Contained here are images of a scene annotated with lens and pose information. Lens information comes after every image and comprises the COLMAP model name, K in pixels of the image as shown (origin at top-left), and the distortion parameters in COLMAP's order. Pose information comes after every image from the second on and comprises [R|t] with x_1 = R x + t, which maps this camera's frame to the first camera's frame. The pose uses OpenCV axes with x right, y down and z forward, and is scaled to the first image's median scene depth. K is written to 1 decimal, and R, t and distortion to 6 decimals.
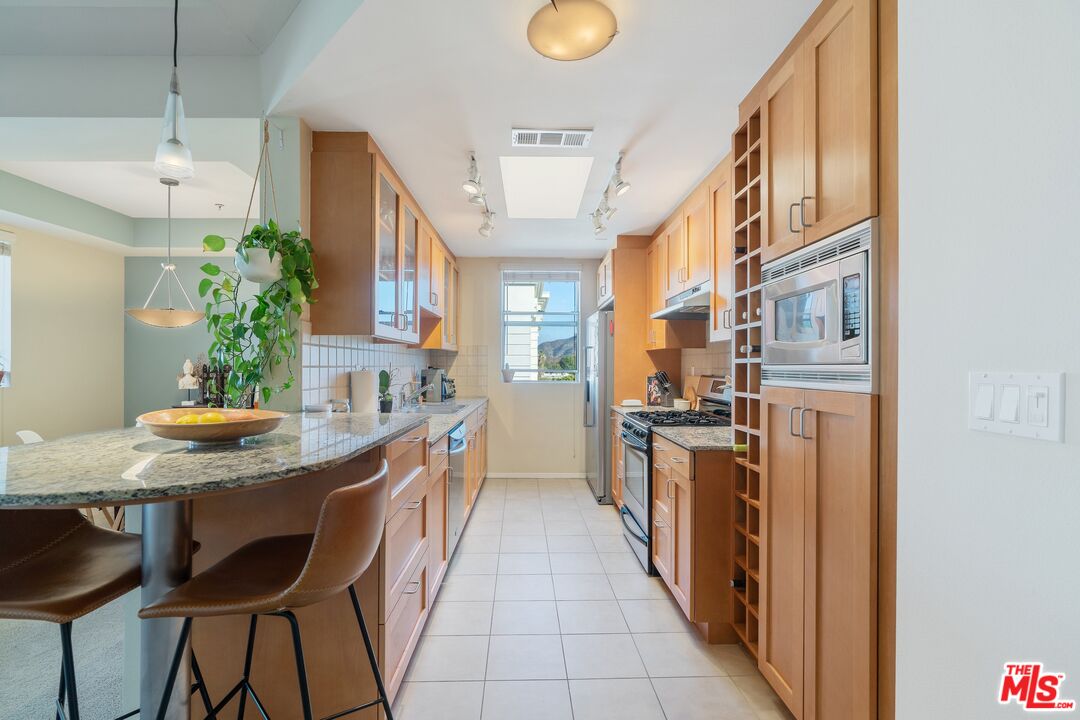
lens RADIAL K [[486.0, 0, 542.9], [0, 486.0, 361.3], [0, 0, 1]] dist [-0.003782, -0.000338]
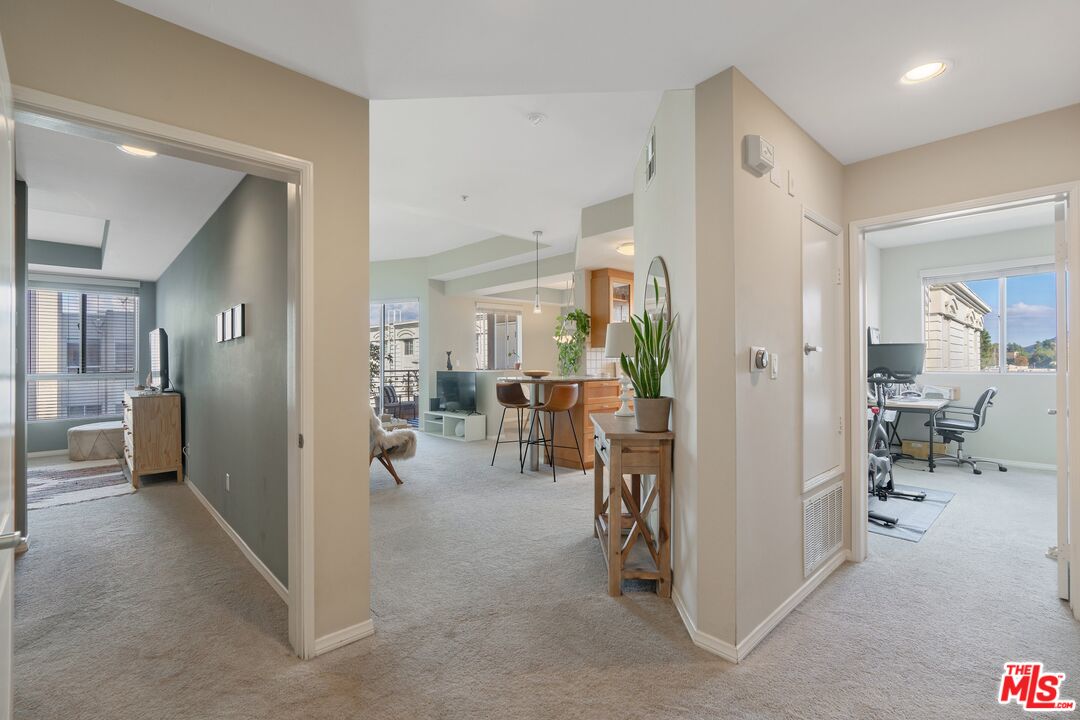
lens RADIAL K [[491.8, 0, 531.5], [0, 491.8, 365.6], [0, 0, 1]] dist [-0.002278, 0.000935]
pose [[0.667692, 0.001959, -0.744435, 0.755456], [0.010533, 0.999872, 0.012079, 0.003802], [0.744363, -0.015906, 0.667586, -0.600870]]
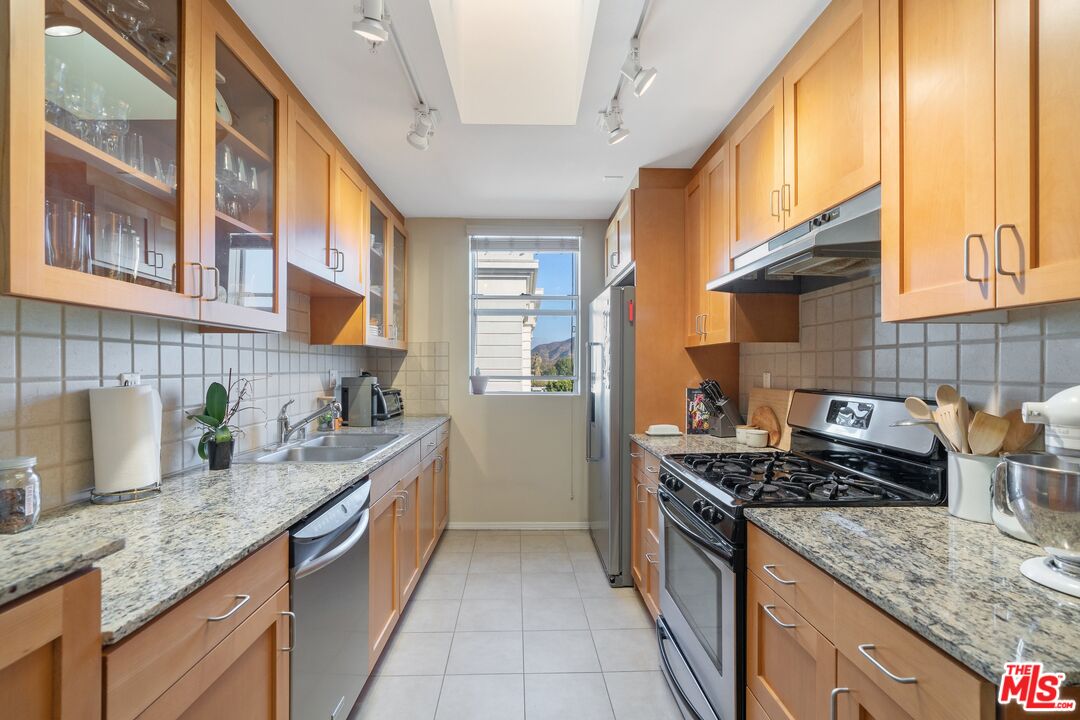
lens RADIAL K [[491.8, 0, 531.5], [0, 491.8, 365.6], [0, 0, 1]] dist [-0.002278, 0.000935]
pose [[0.999897, -0.002181, -0.014165, 0.021012], [0.002228, 0.999992, 0.003337, -0.001297], [0.014157, -0.003368, 0.999894, 0.377400]]
